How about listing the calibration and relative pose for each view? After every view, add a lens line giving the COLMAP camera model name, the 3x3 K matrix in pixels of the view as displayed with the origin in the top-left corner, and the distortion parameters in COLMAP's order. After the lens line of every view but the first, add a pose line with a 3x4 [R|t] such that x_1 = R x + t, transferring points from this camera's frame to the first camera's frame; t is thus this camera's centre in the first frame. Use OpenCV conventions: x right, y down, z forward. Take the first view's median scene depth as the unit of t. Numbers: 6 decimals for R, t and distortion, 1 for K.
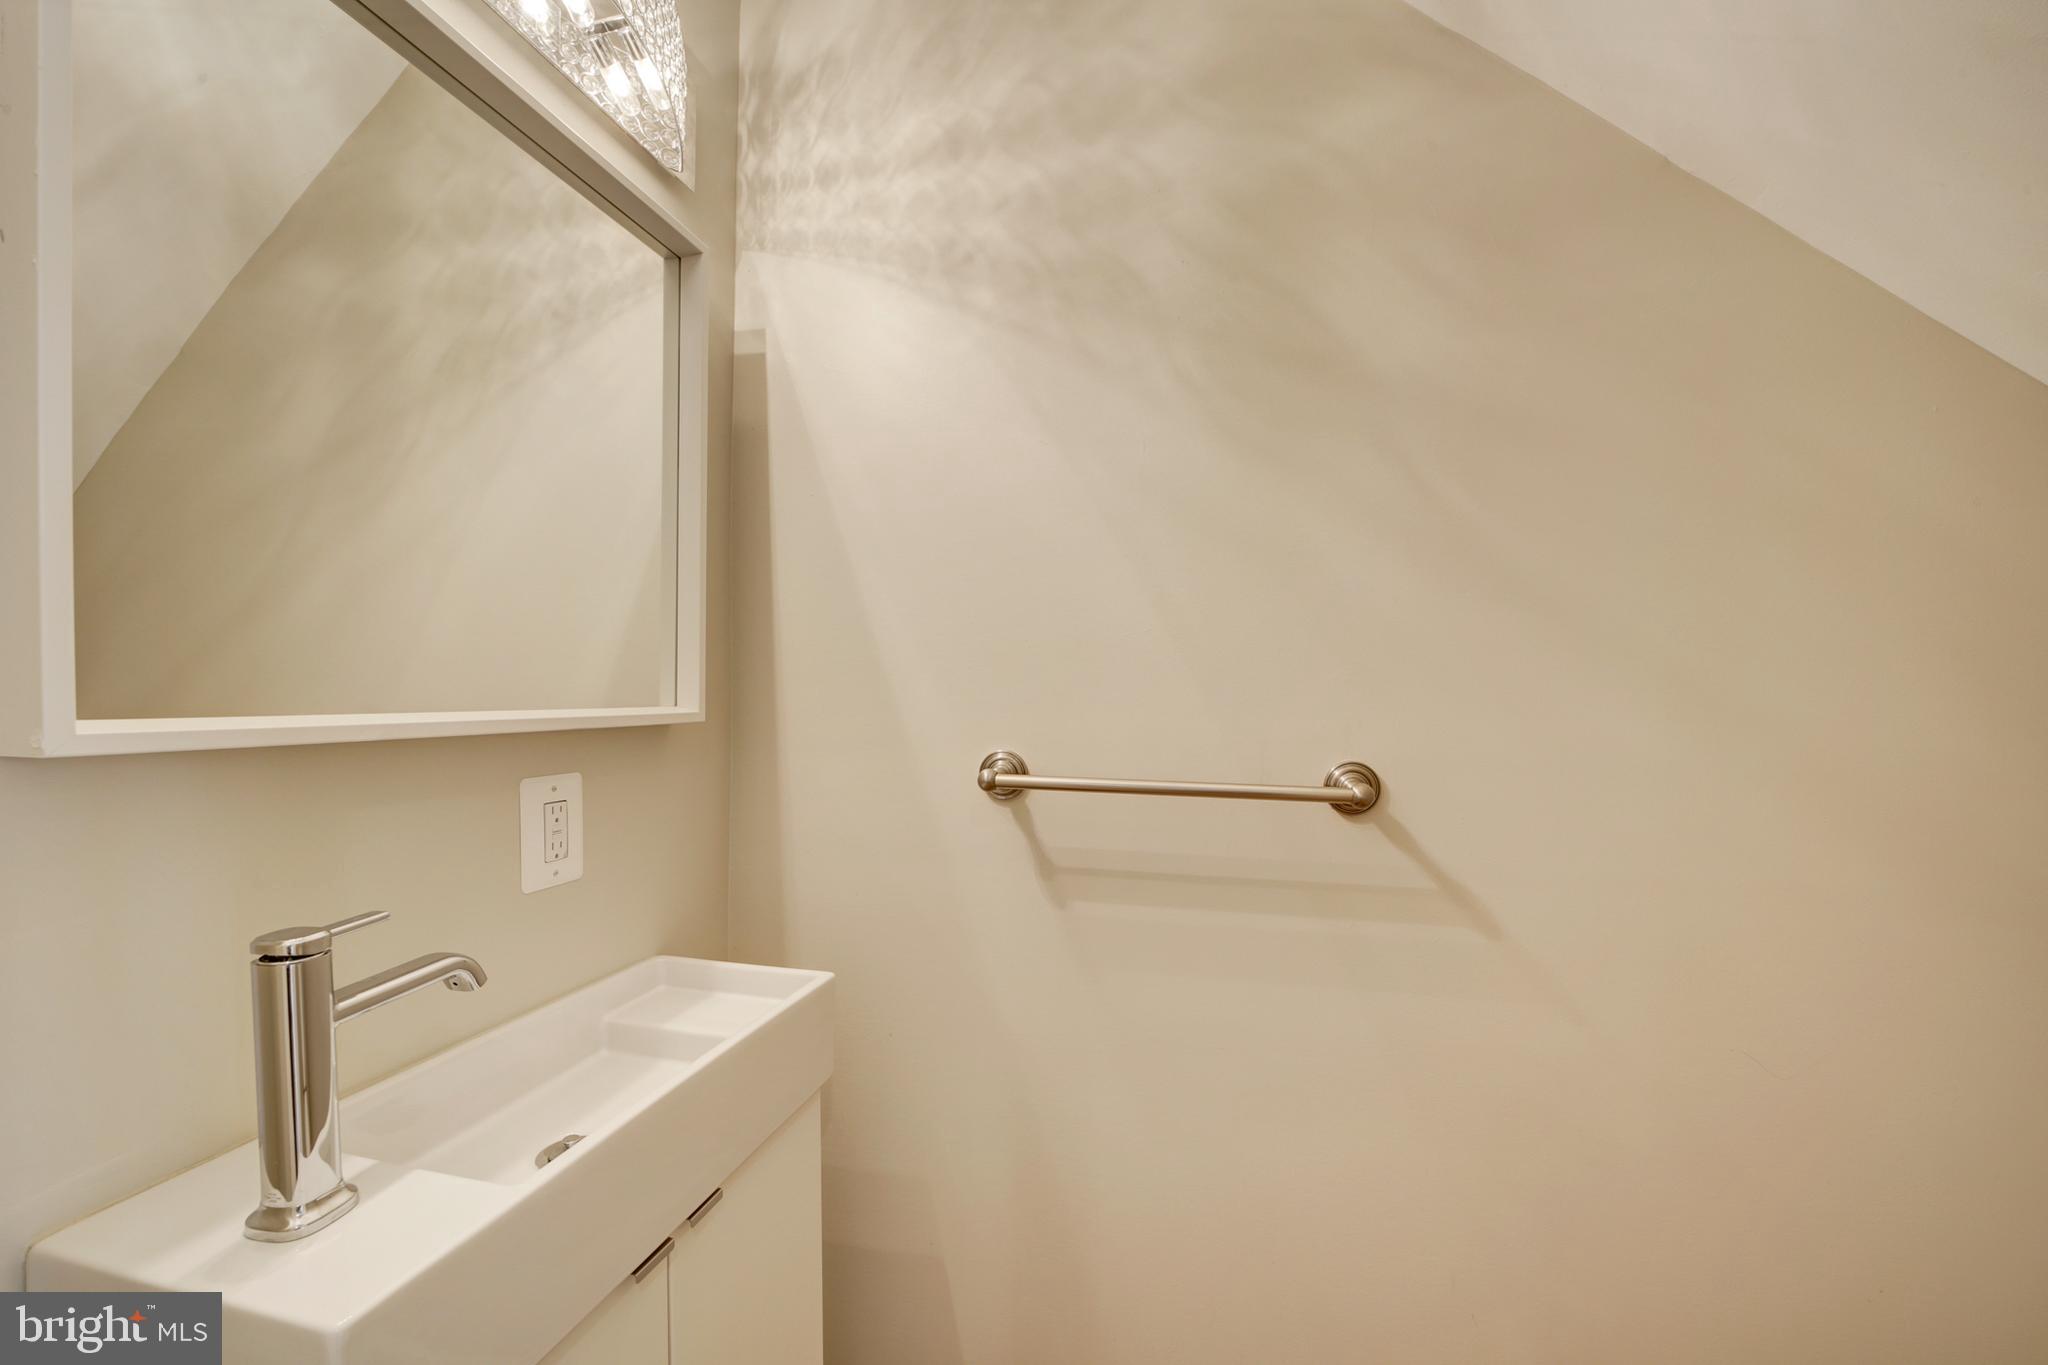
lens RADIAL K [[812.7, 0, 1037.5], [0, 812.7, 690.5], [0, 0, 1]] dist [-0.028483, 0.000382]
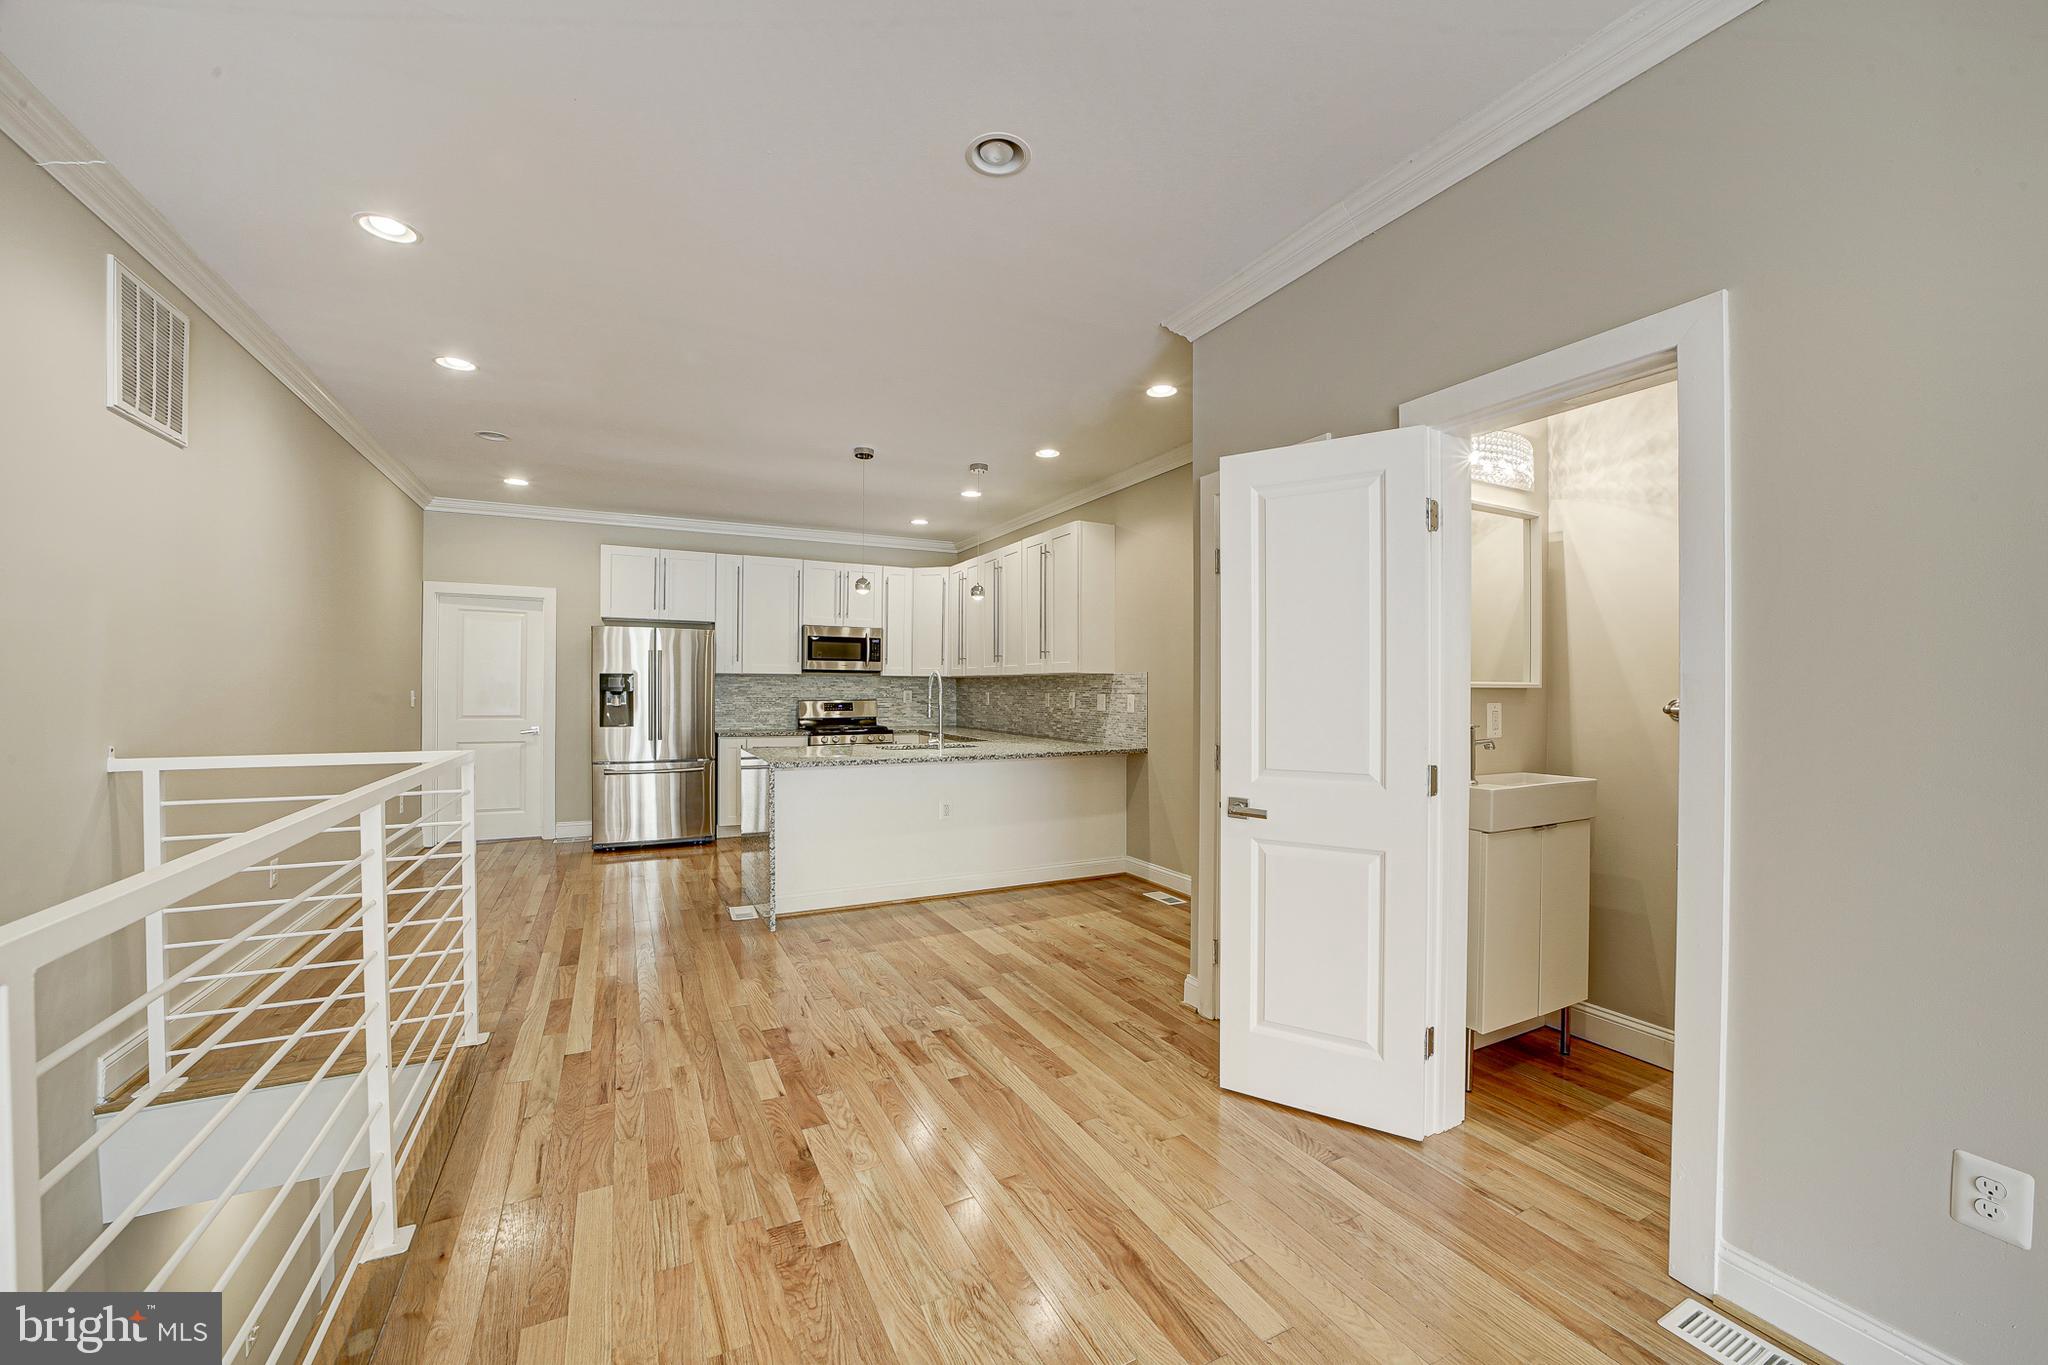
lens RADIAL K [[812.7, 0, 1037.5], [0, 812.7, 690.5], [0, 0, 1]] dist [-0.028483, 0.000382]
pose [[0.658787, 0.000581, -0.752329, 0.463265], [-0.006943, 0.999962, -0.005307, 0.064613], [0.752298, 0.008719, 0.658766, -1.875001]]
